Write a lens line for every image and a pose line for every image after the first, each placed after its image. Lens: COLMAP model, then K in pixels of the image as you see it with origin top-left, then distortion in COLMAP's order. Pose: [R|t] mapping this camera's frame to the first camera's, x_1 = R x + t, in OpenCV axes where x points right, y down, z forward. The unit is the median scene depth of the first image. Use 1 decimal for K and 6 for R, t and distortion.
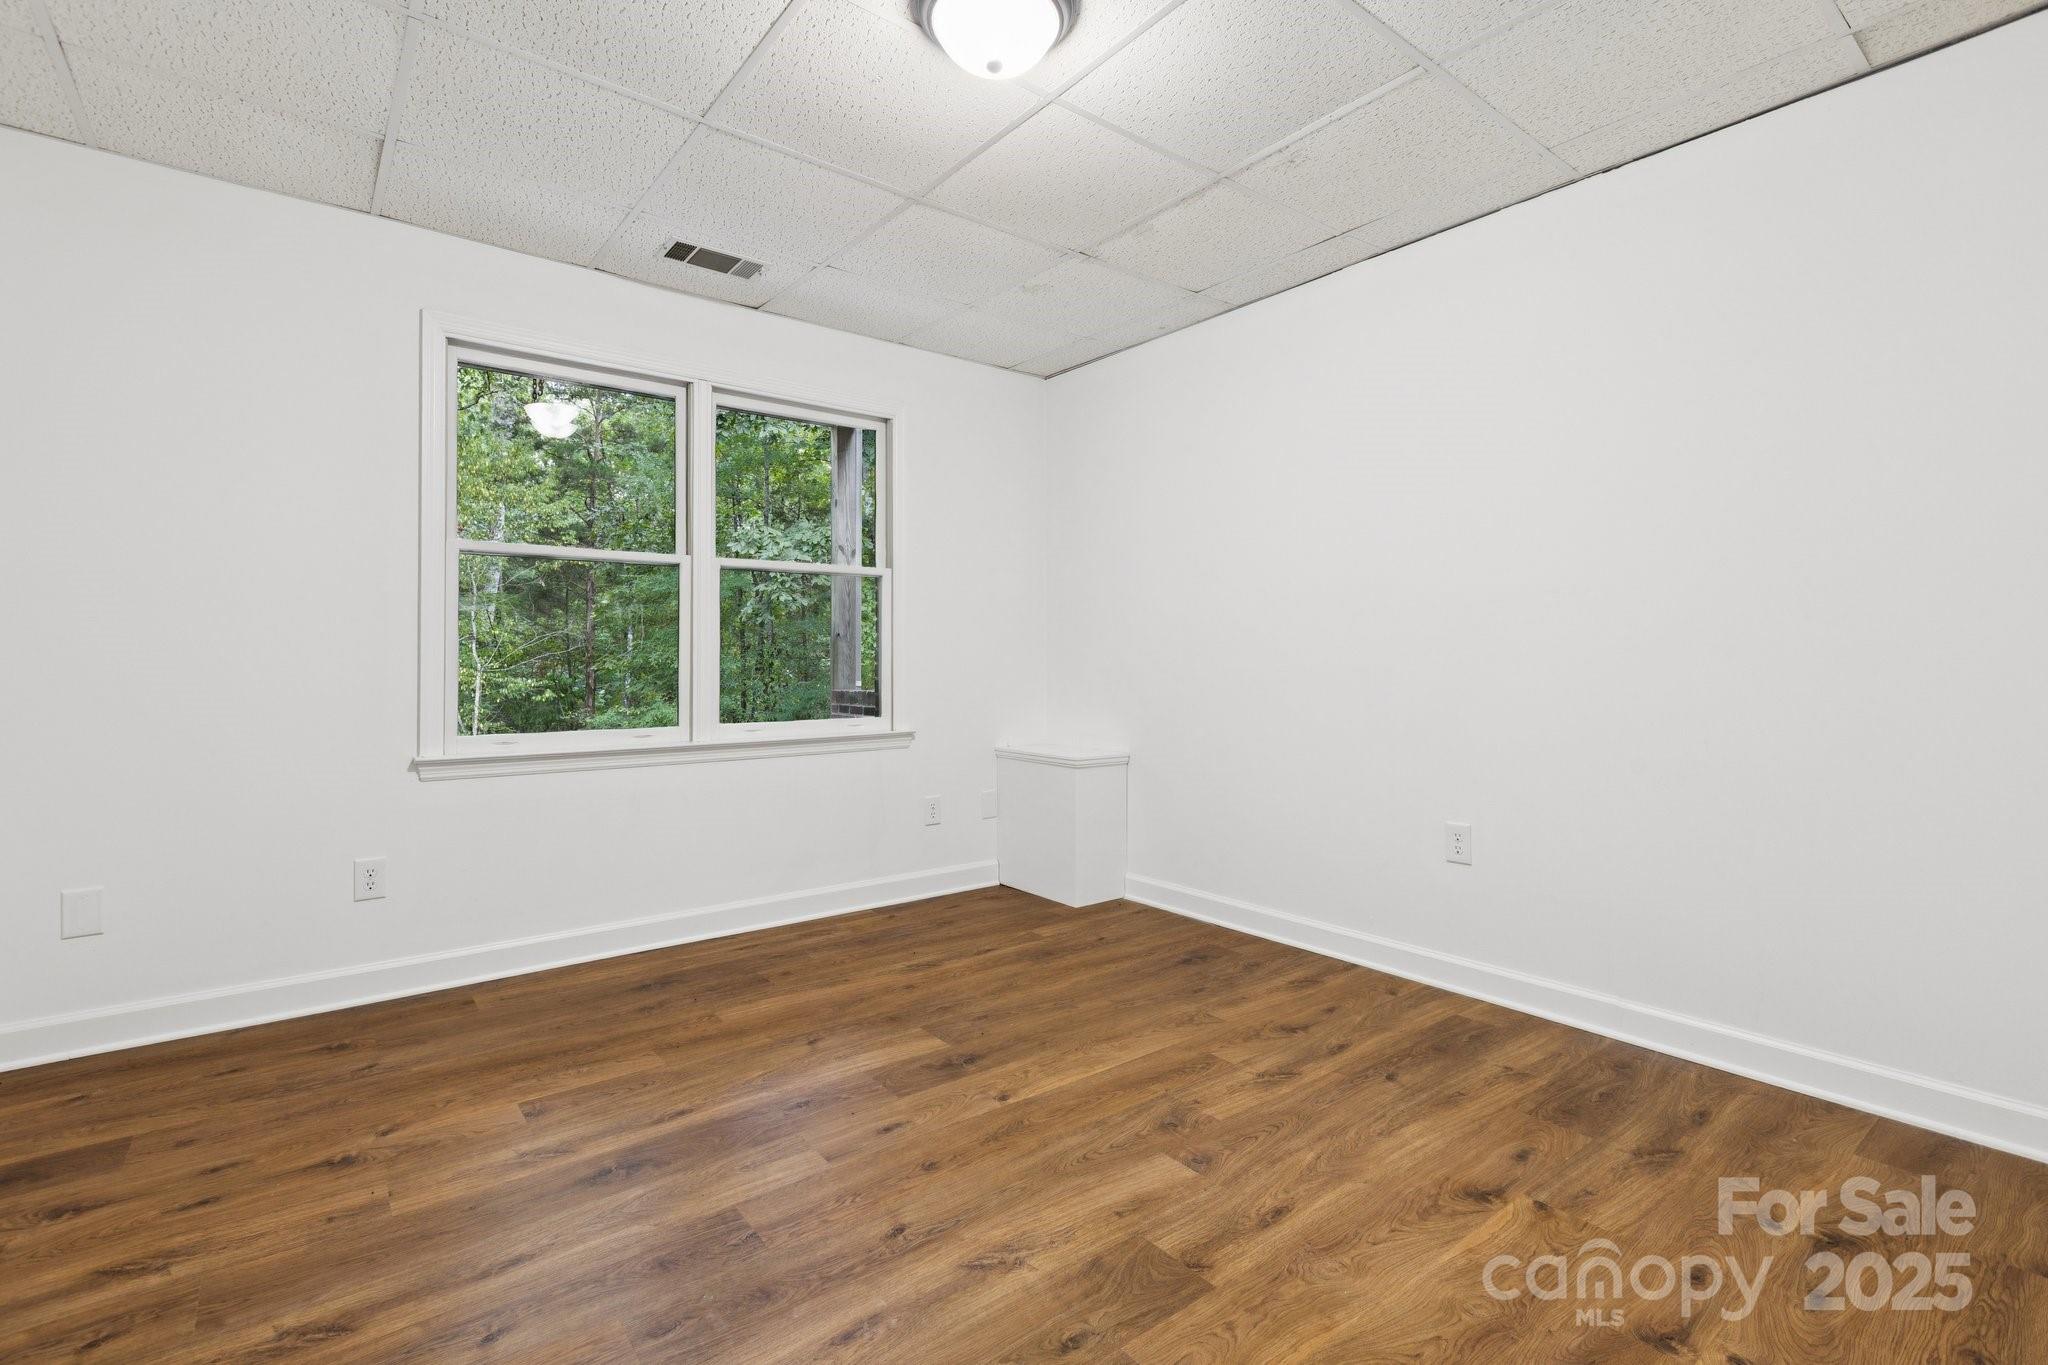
lens RADIAL K [[931.6, 0, 1020.8], [0, 931.6, 678.1], [0, 0, 1]] dist [0.004998, 0.000303]
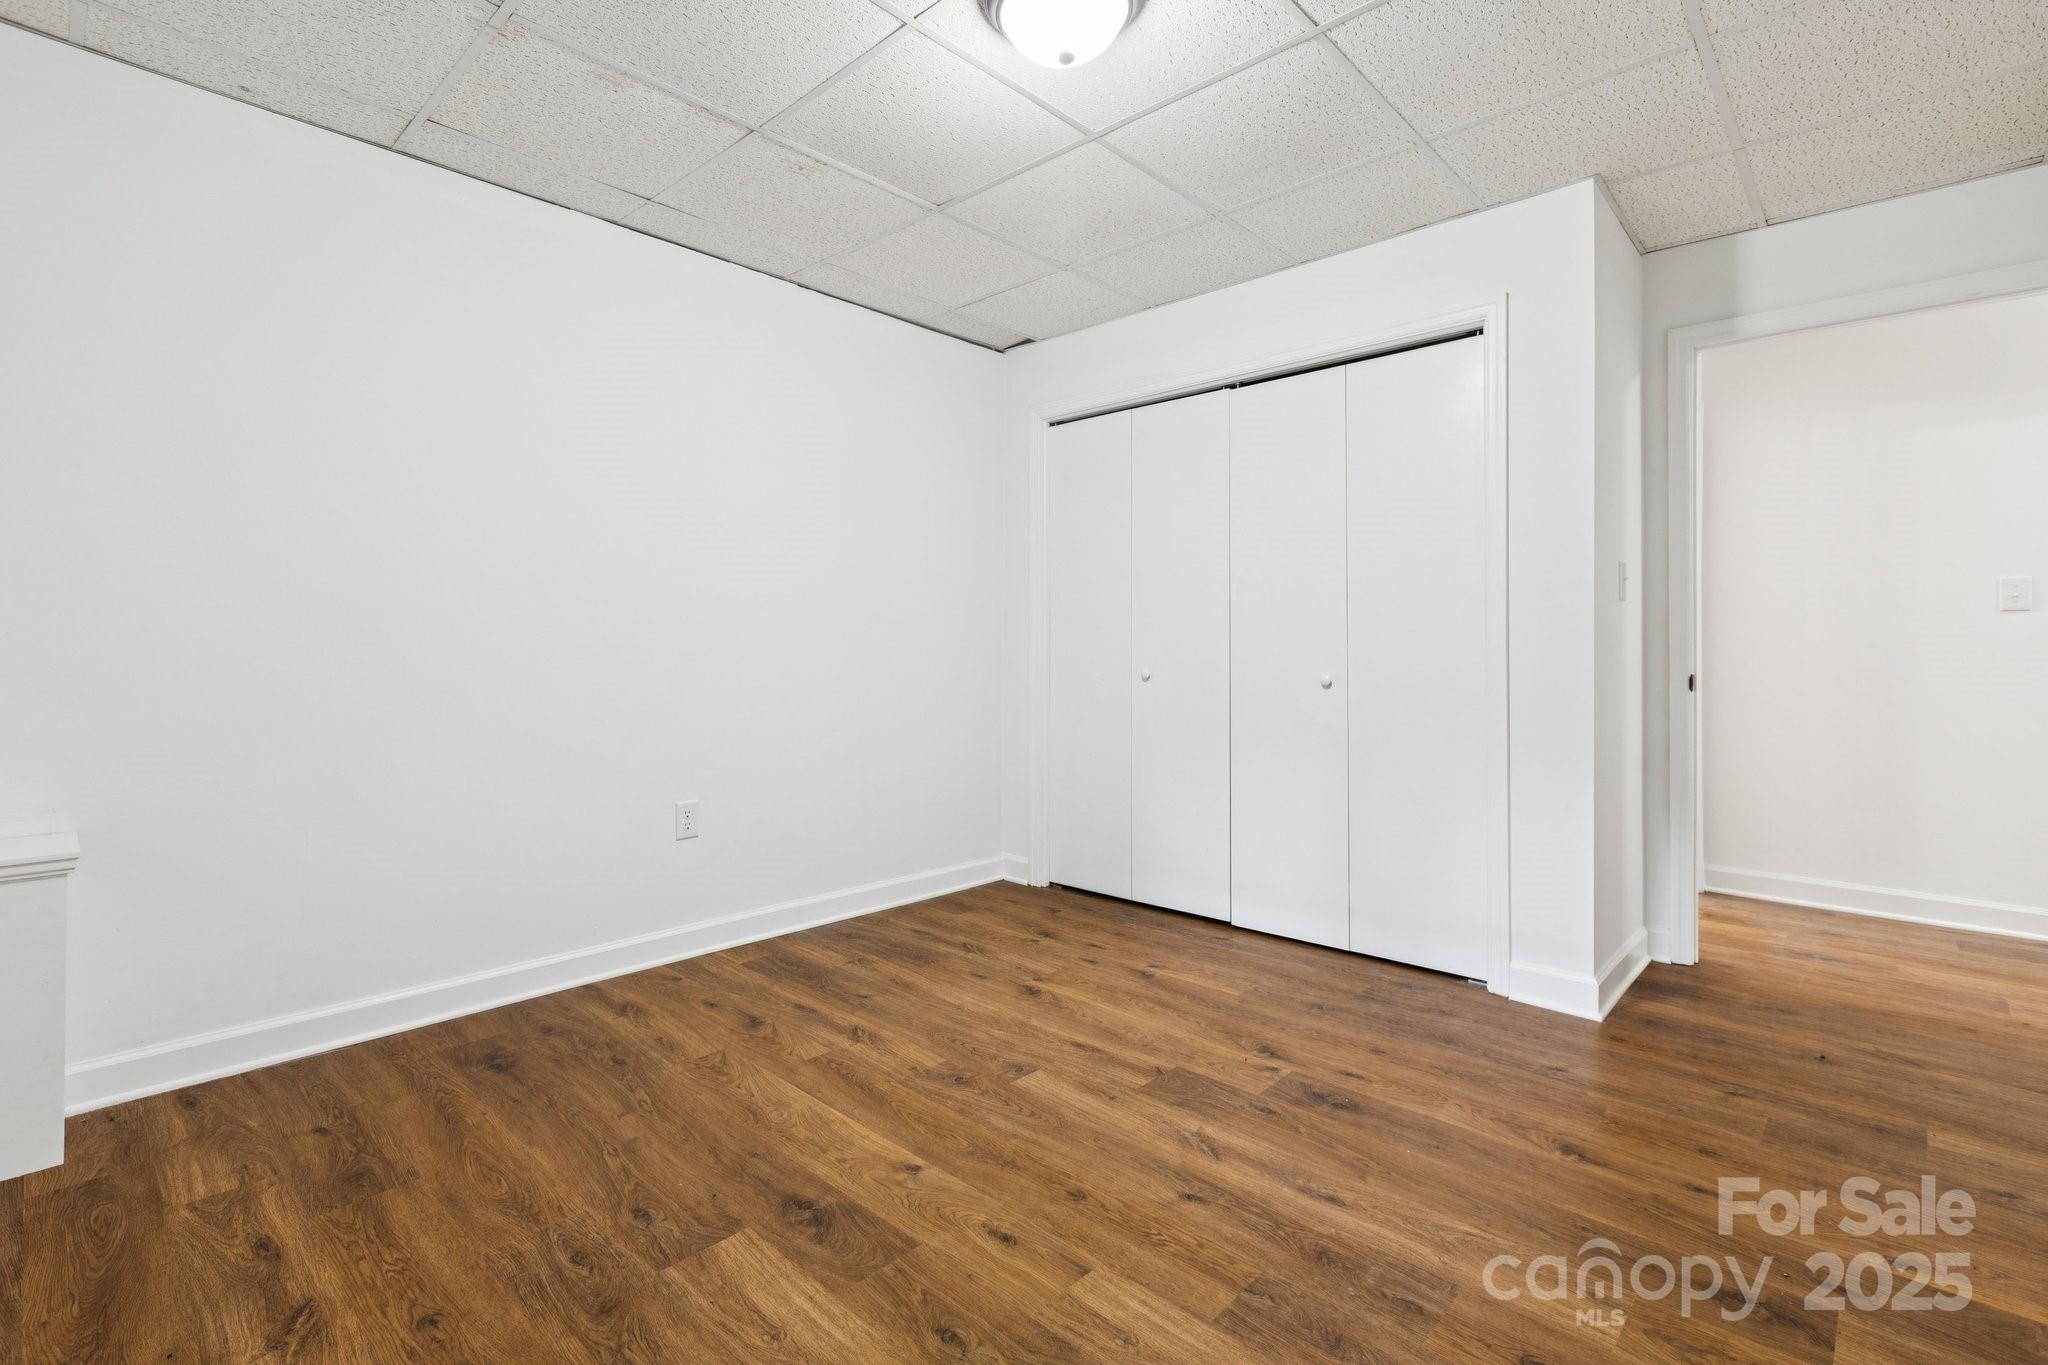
lens RADIAL K [[931.6, 0, 1020.5], [0, 931.6, 672.2], [0, 0, 1]] dist [0.004998, 0.000303]
pose [[-0.143844, -0.024684, 0.989293, -0.832899], [0.018214, 0.999453, 0.027586, -0.022457], [-0.989433, 0.021987, -0.143315, 0.980269]]
